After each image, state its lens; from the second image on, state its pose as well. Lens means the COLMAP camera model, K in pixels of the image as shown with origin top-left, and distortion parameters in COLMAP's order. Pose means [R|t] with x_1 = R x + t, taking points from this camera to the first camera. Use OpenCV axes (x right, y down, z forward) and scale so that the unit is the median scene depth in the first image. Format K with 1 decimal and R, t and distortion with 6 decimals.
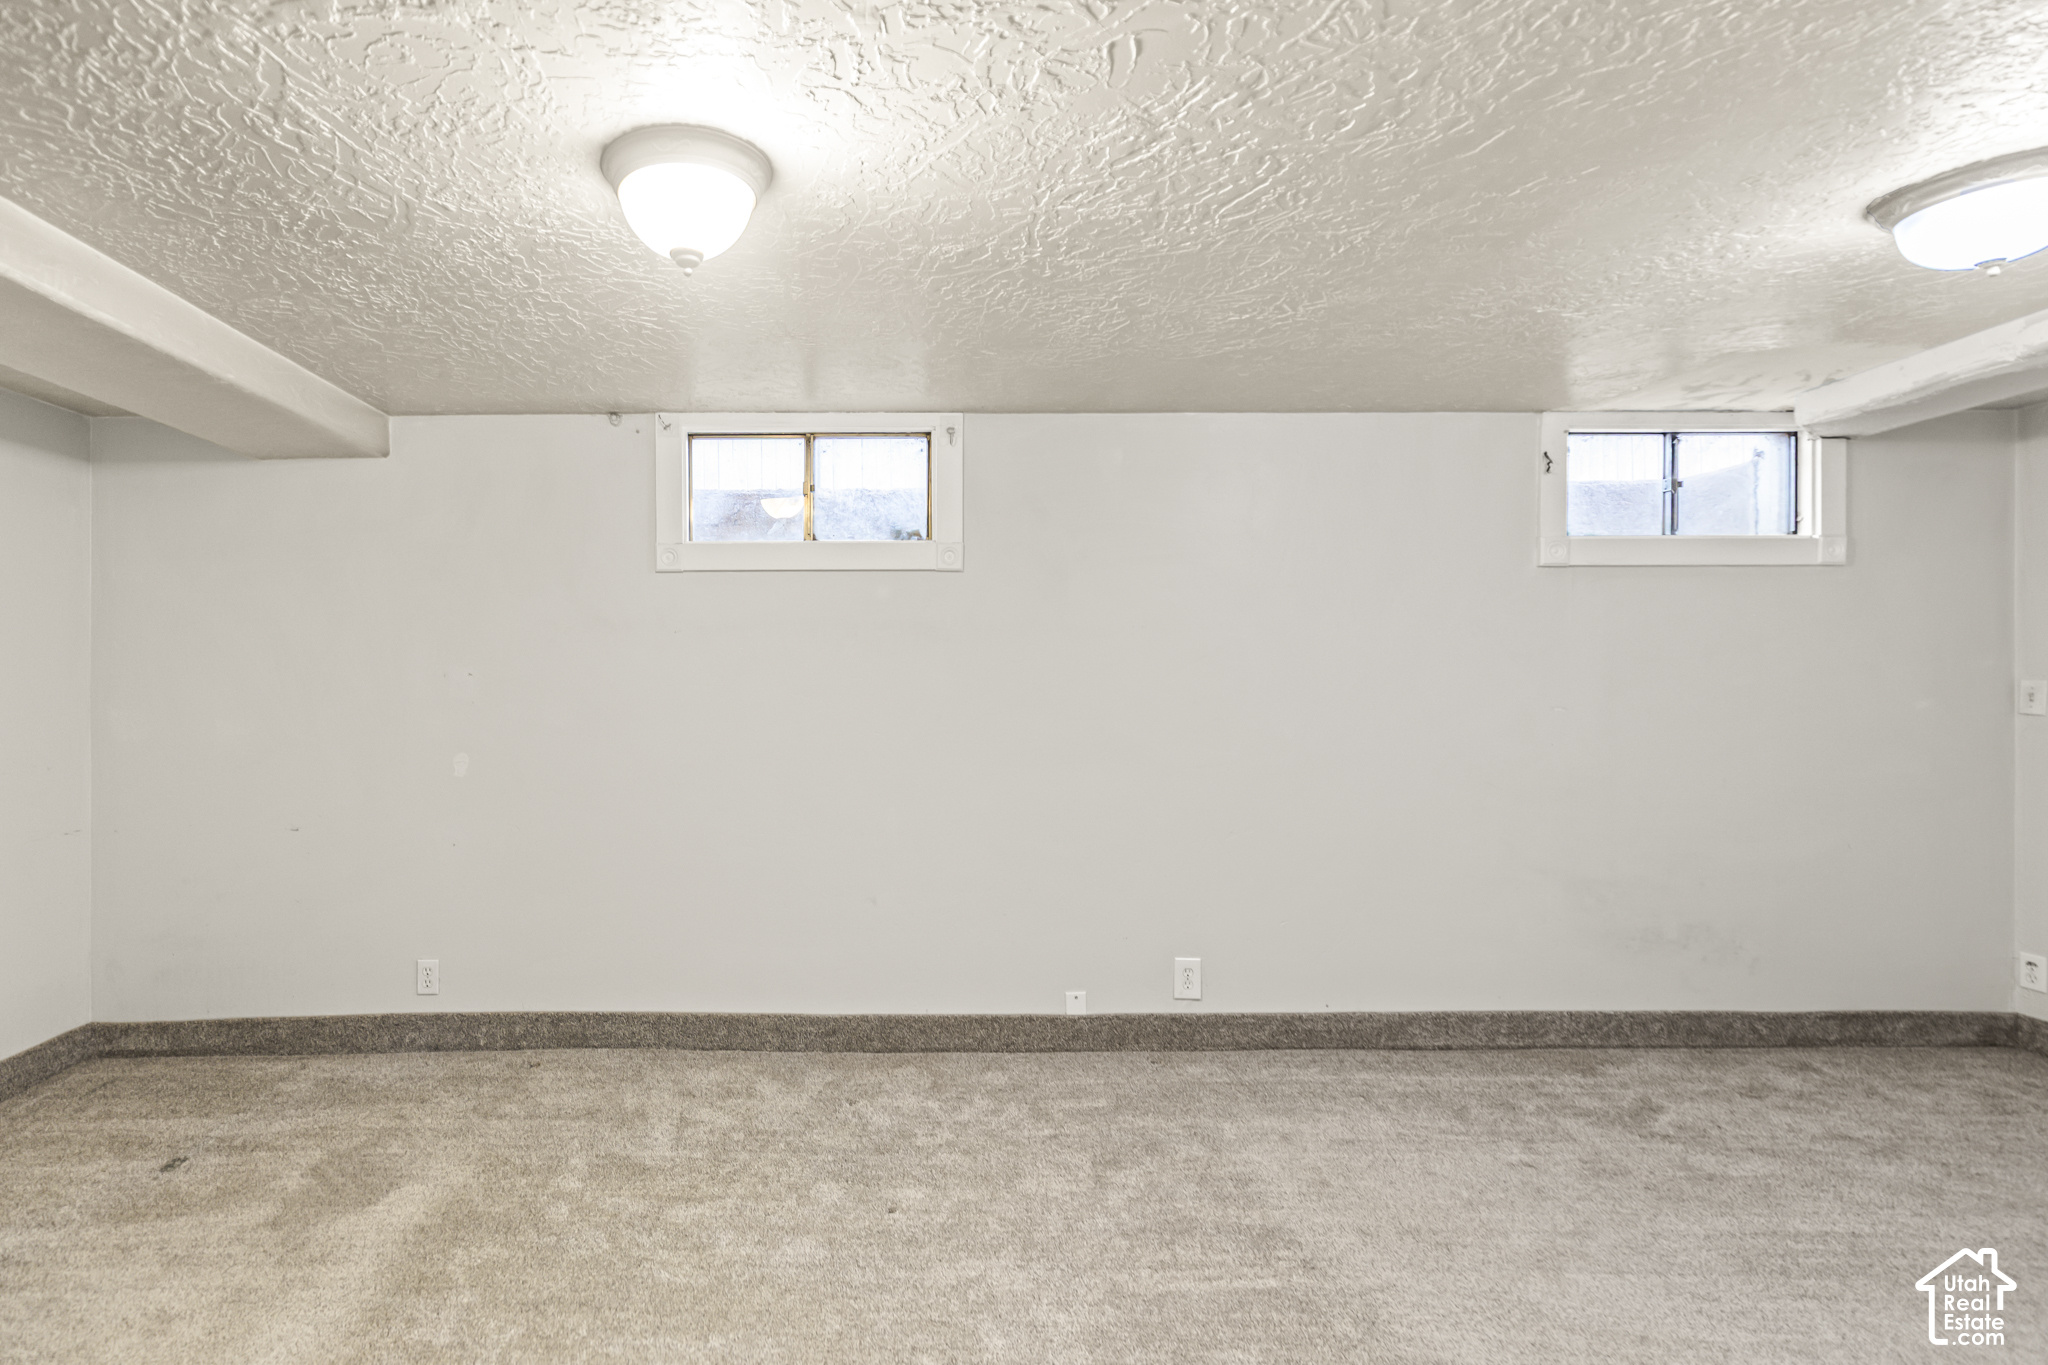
lens RADIAL K [[935.0, 0, 1026.3], [0, 935.0, 687.2], [0, 0, 1]] dist [0.003989, -0.000458]
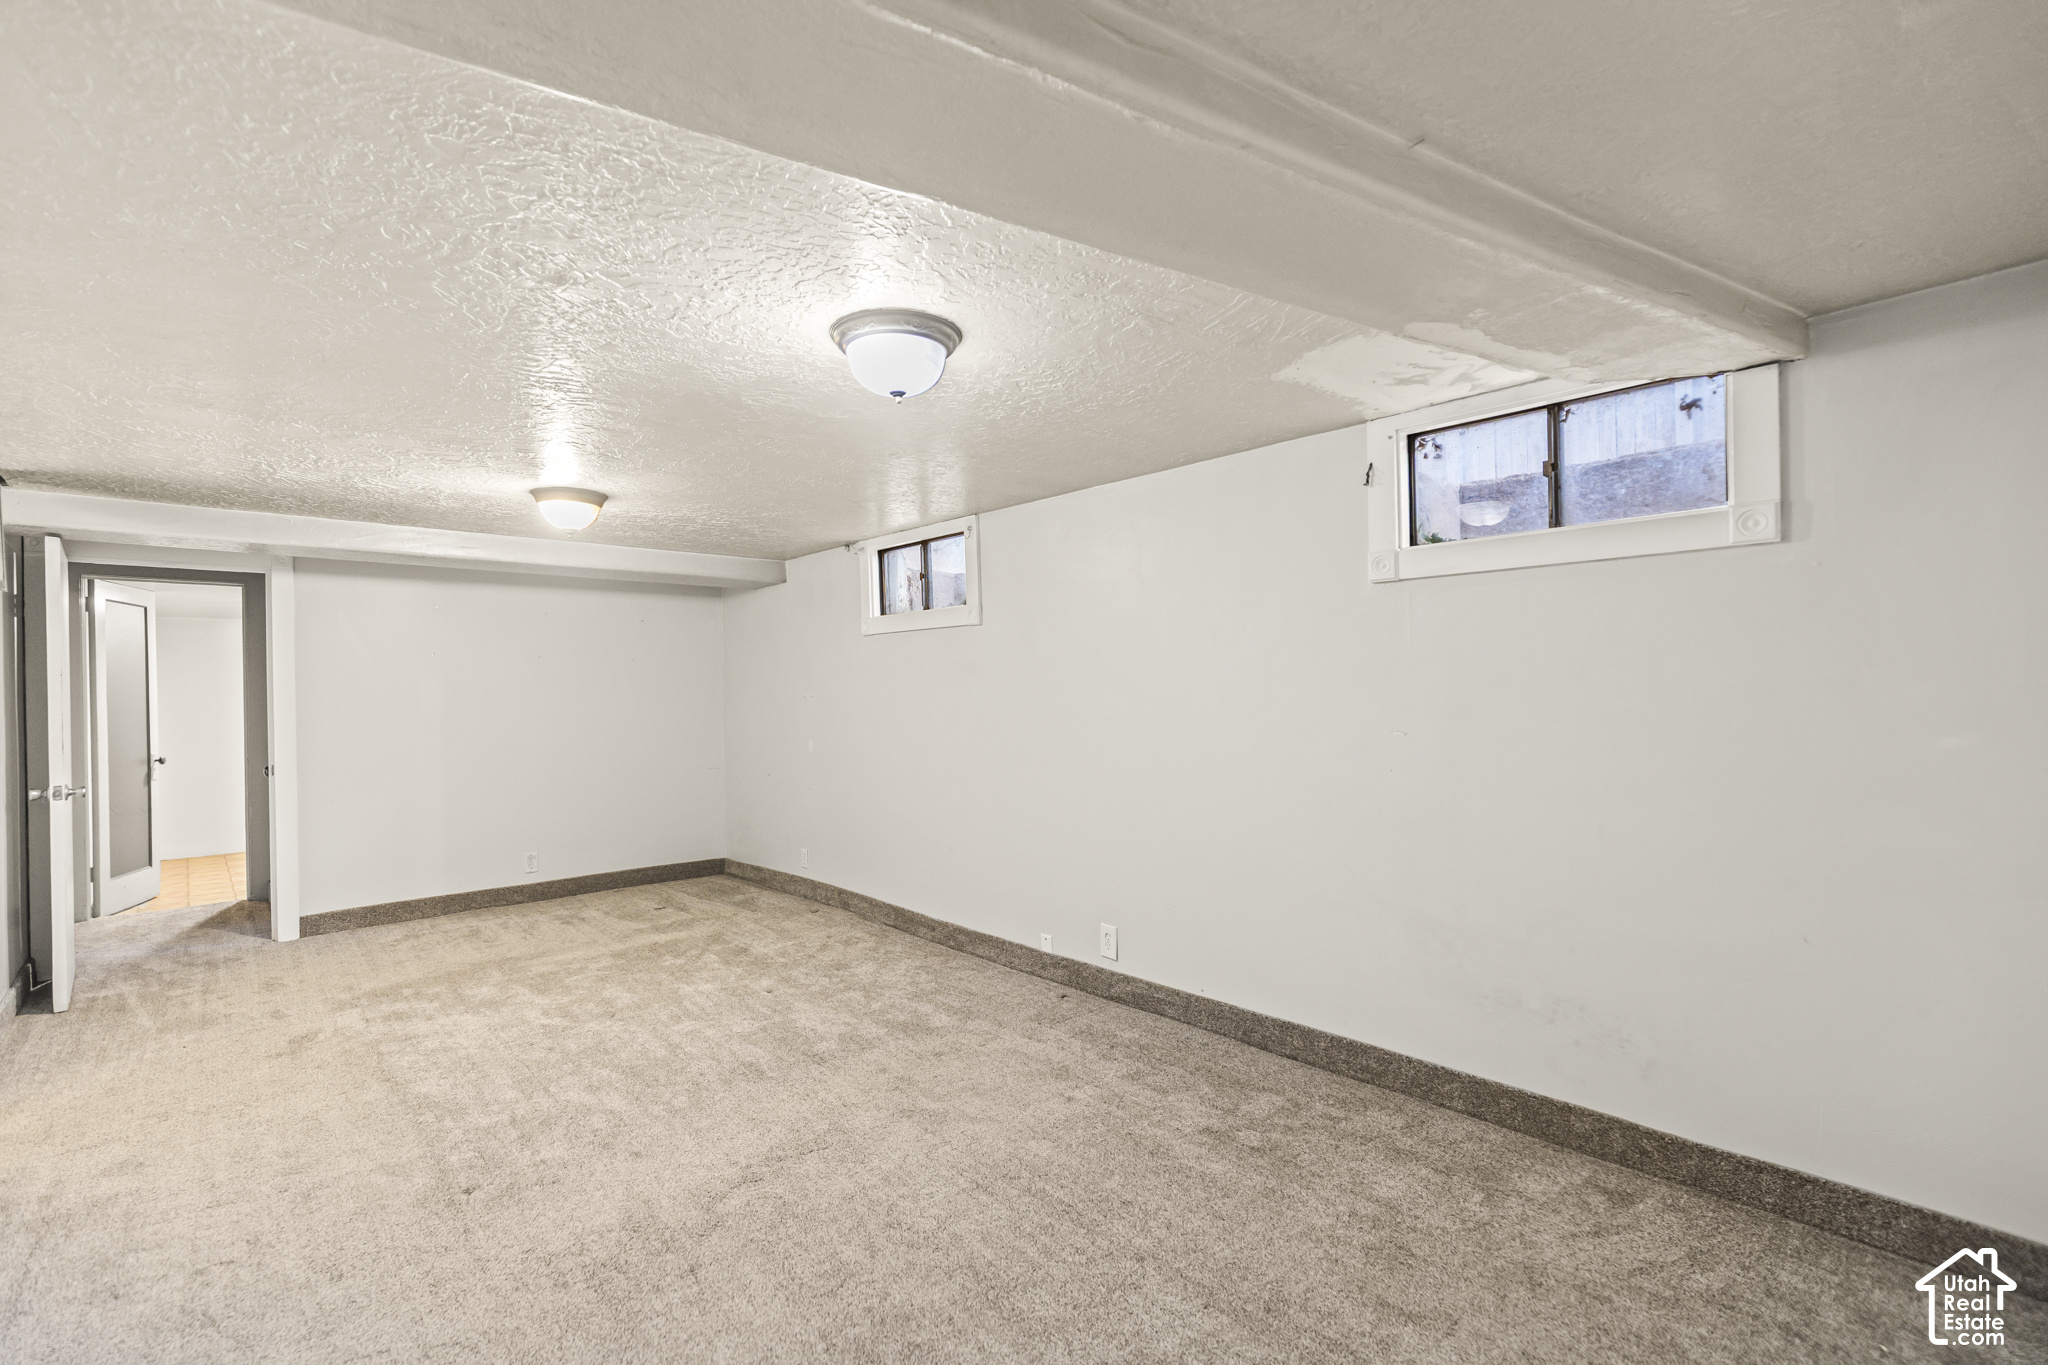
lens RADIAL K [[935.0, 0, 1035.0], [0, 935.0, 687.8], [0, 0, 1]] dist [0.003989, -0.000458]
pose [[0.669453, -0.004579, -0.742841, 1.045896], [0.010484, 0.999940, 0.003284, -0.031156], [0.742781, -0.009986, 0.669460, 0.099379]]
